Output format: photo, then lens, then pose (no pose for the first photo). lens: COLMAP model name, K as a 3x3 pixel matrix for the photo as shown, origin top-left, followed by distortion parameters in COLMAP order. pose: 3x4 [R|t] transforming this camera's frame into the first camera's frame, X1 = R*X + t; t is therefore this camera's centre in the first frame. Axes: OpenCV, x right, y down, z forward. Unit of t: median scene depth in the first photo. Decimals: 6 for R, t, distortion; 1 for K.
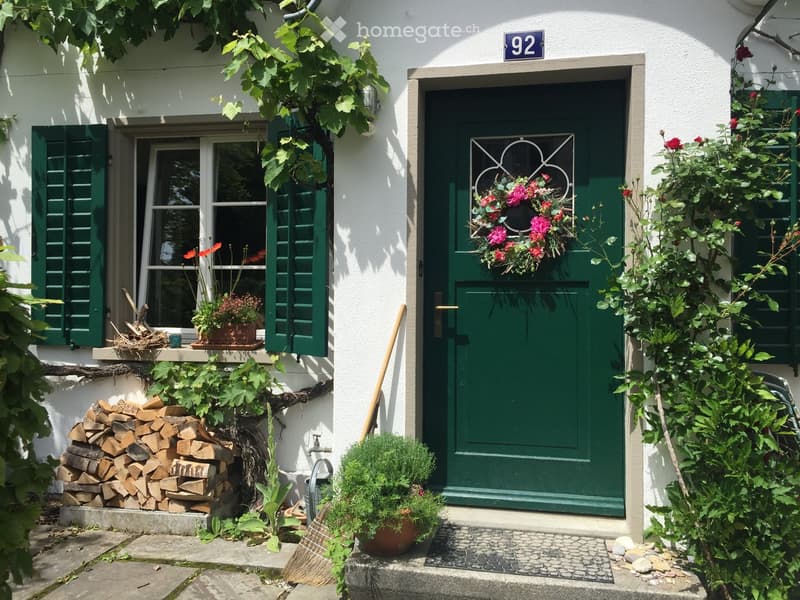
lens RADIAL K [[686.6, 0, 400.6], [0, 686.6, 299.0], [0, 0, 1]] dist [0.053090, -0.006053]
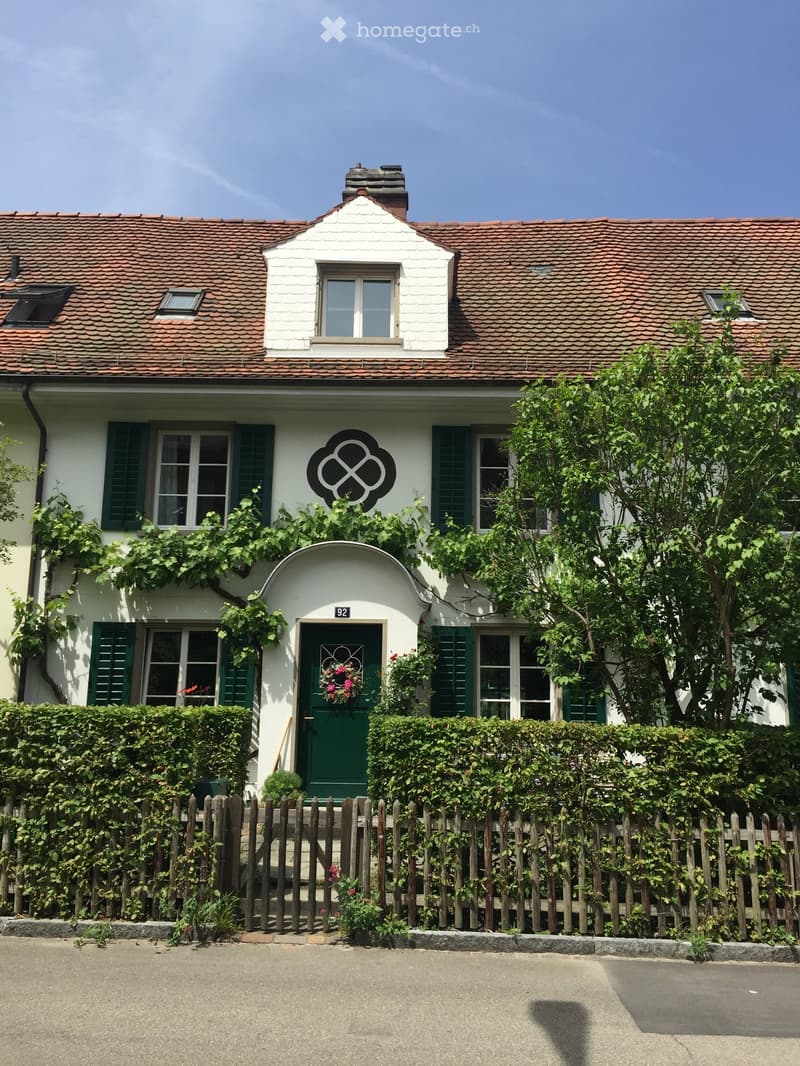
lens RADIAL K [[915.0, 0, 408.7], [0, 915.0, 525.5], [0, 0, 1]] dist [0.053090, -0.006053]
pose [[0.982759, 0.042940, 0.179834, -0.192944], [-0.006576, 0.980159, -0.198102, -0.014348], [-0.184773, 0.193504, 0.963543, -2.253730]]
